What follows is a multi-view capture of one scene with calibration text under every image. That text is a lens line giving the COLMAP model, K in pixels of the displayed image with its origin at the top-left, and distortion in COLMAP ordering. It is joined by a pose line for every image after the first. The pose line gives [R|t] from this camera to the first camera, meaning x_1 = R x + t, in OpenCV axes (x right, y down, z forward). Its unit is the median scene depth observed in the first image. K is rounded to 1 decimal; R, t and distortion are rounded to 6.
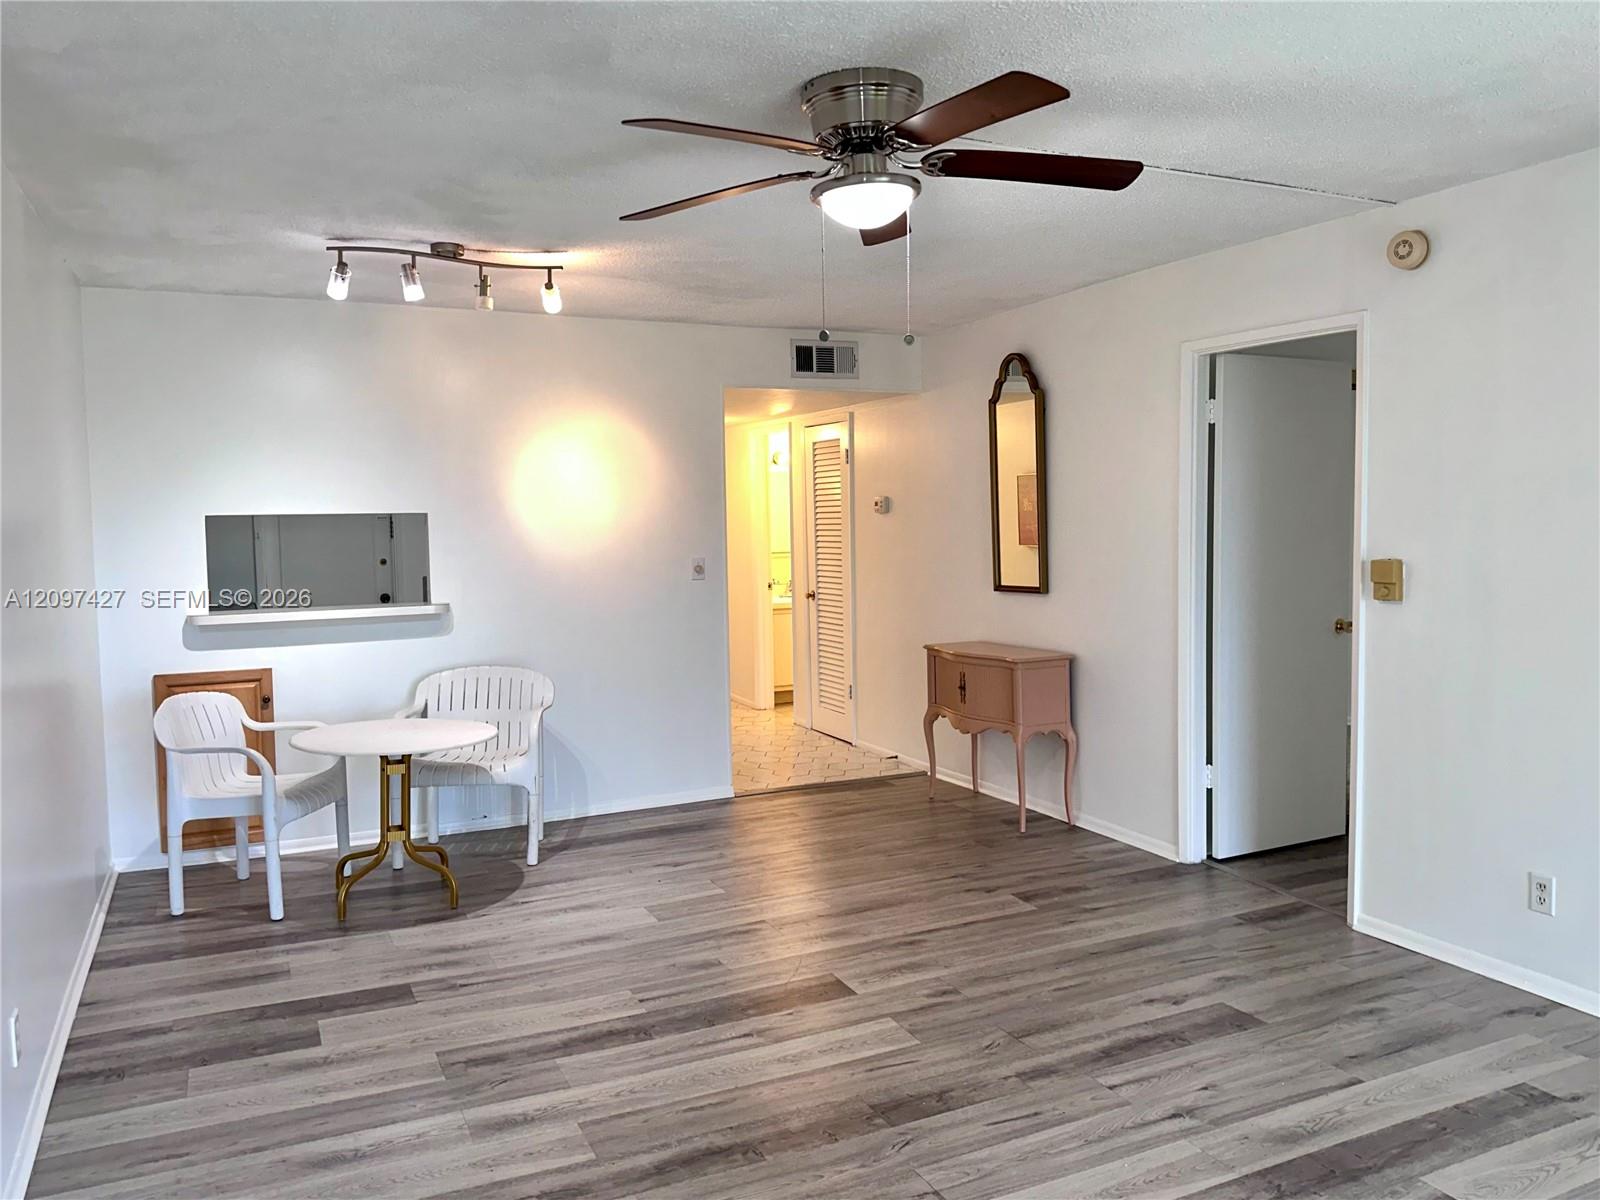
lens RADIAL K [[1196.7, 0, 800.0], [0, 1196.7, 600.0], [0, 0, 1]] dist [0.043353, -0.061242]
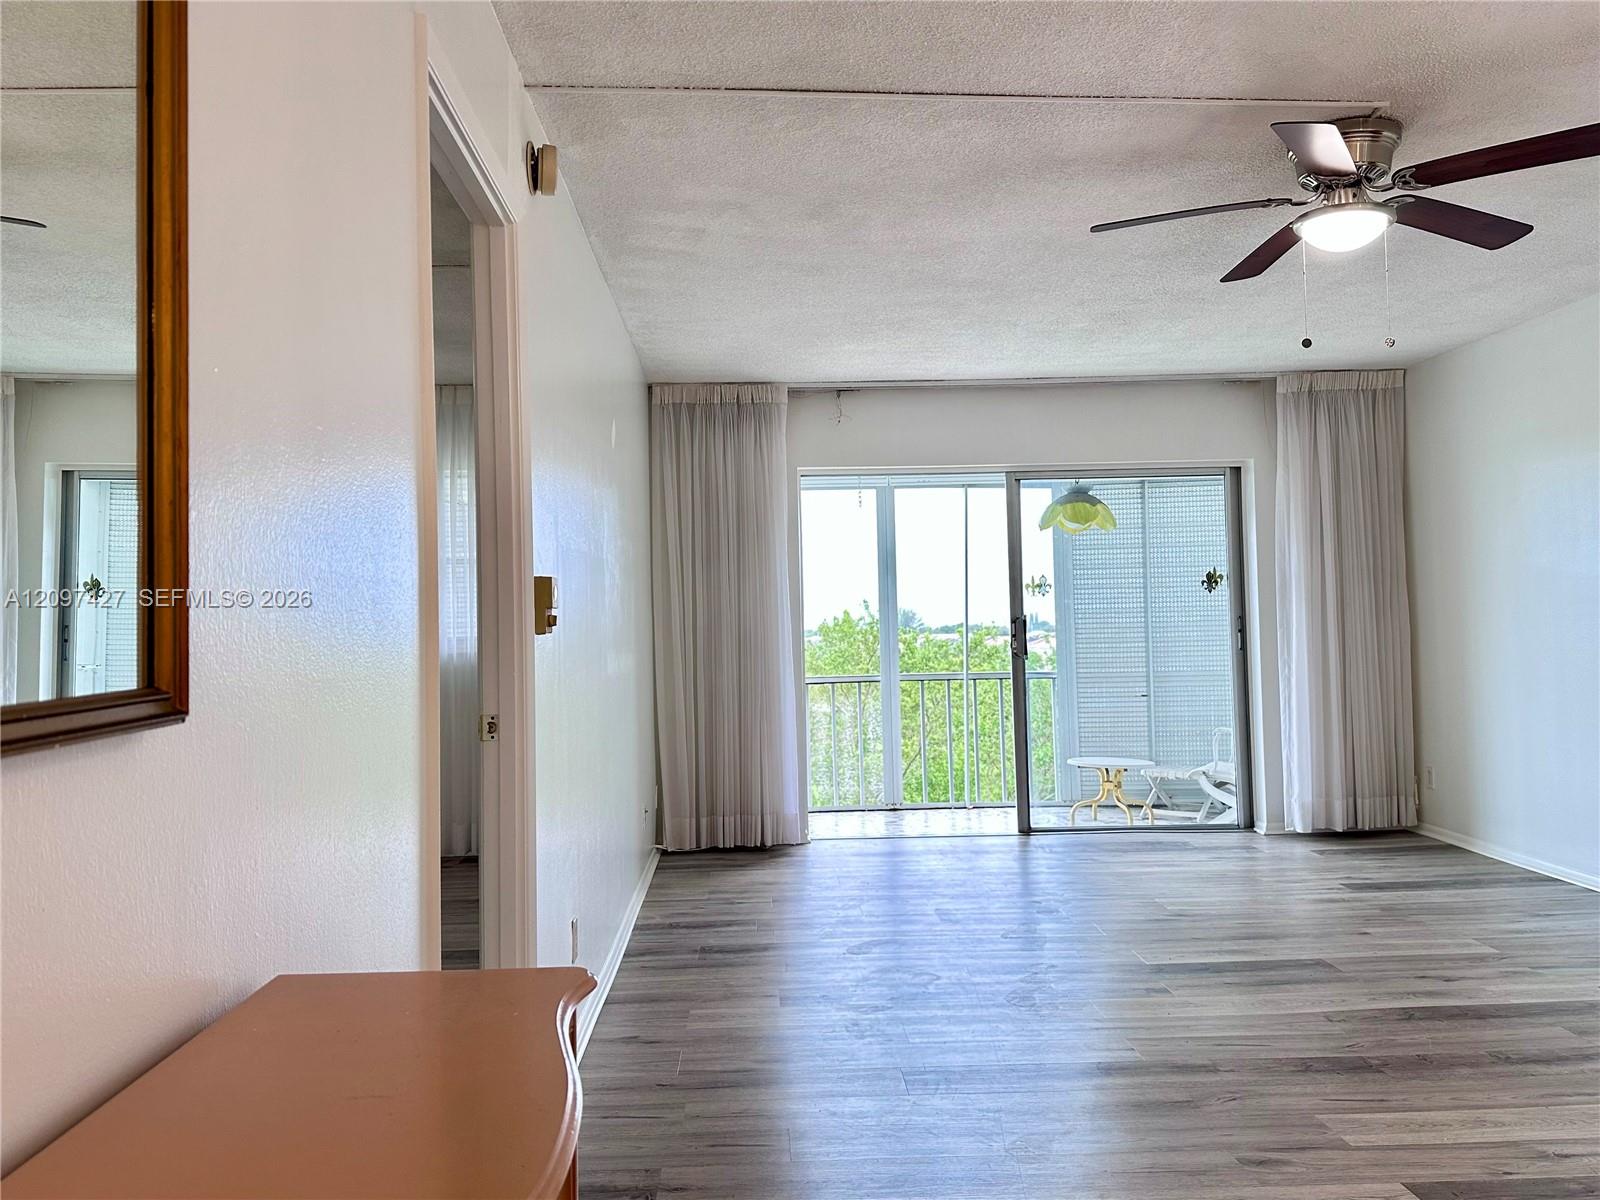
lens RADIAL K [[1196.7, 0, 800.0], [0, 1196.7, 600.0], [0, 0, 1]] dist [0.043353, -0.061242]
pose [[-0.919528, 0.050063, 0.389824, 0.073193], [0.067771, 0.997194, 0.031797, -0.033549], [-0.387138, 0.055657, -0.920340, 1.622376]]
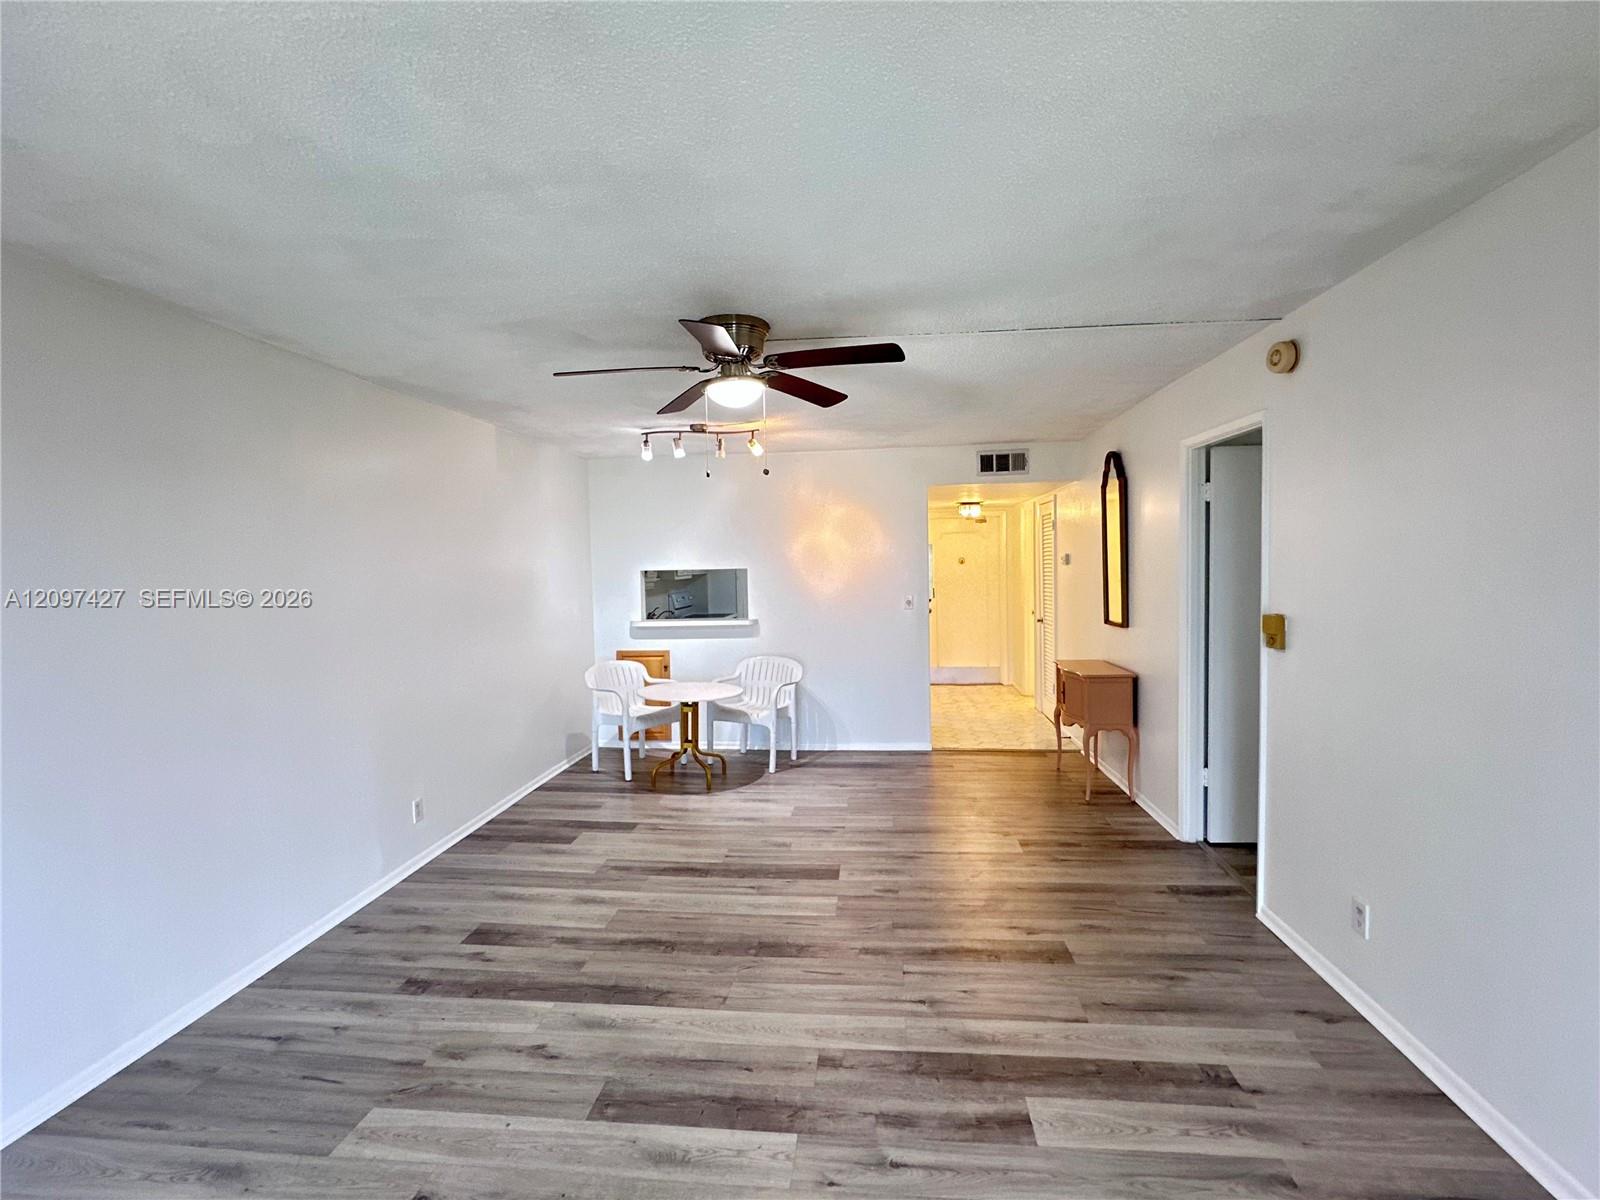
lens RADIAL K [[756.8, 0, 800.0], [0, 756.8, 600.0], [0, 0, 1]] dist [-0.004780, 0.000265]
pose [[0.854586, 0.022632, -0.518816, 0.481970], [-0.030112, 0.999529, -0.005998, -0.029298], [0.518436, 0.020748, 0.854865, 0.111253]]
